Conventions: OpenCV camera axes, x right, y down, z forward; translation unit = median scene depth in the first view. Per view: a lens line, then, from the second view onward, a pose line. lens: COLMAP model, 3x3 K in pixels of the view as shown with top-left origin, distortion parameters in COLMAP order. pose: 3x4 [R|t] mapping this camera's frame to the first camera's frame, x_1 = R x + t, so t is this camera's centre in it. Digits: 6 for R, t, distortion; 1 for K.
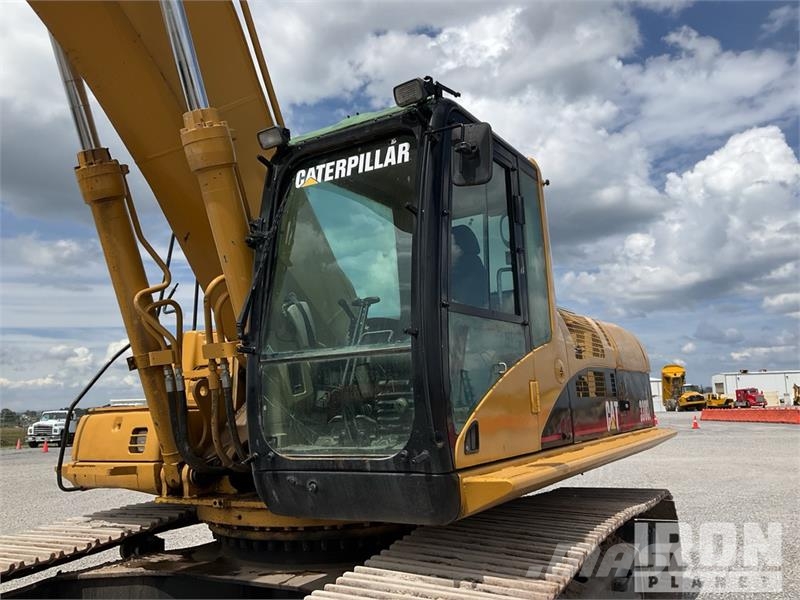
lens RADIAL K [[663.6, 0, 398.5], [0, 663.6, 296.6], [0, 0, 1]] dist [0.108298, -0.216168]
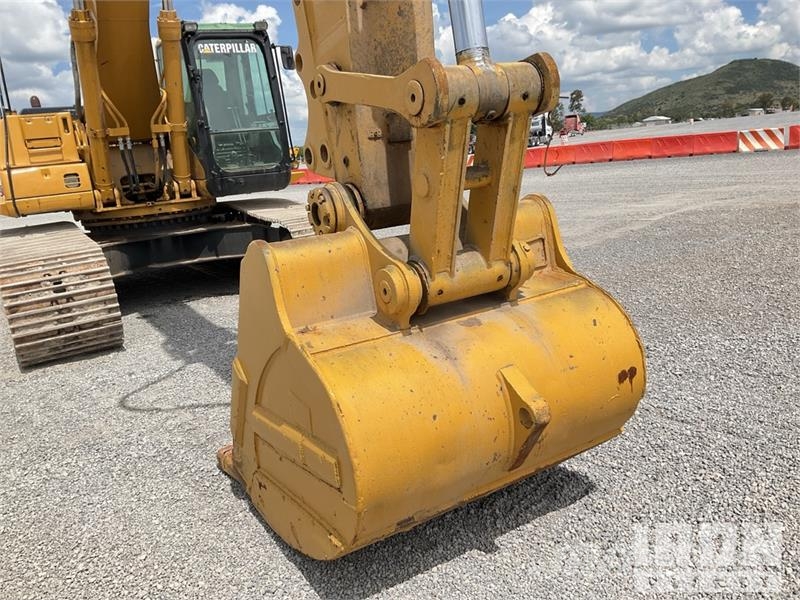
lens RADIAL K [[663.6, 0, 398.5], [0, 663.6, 296.6], [0, 0, 1]] dist [0.108298, -0.216168]
pose [[0.480545, -0.202675, 0.853229, -1.762081], [-0.065823, 0.961848, 0.265548, -0.019178], [-0.874497, -0.183769, 0.448870, -0.670304]]
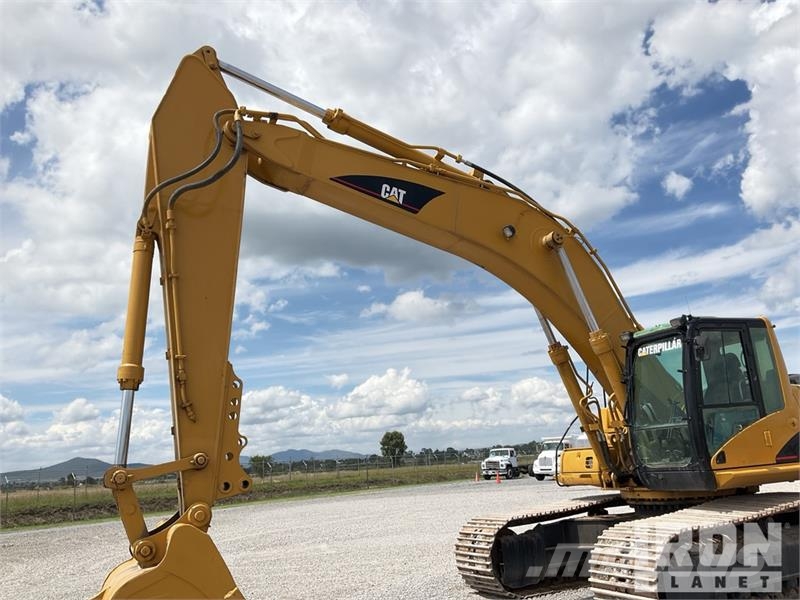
lens RADIAL K [[663.6, 0, 398.5], [0, 663.6, 296.6], [0, 0, 1]] dist [0.108298, -0.216168]
pose [[0.827165, -0.152584, -0.540848, 0.444924], [0.125592, 0.988283, -0.086736, -0.256017], [0.547746, 0.003819, 0.836636, -1.423266]]
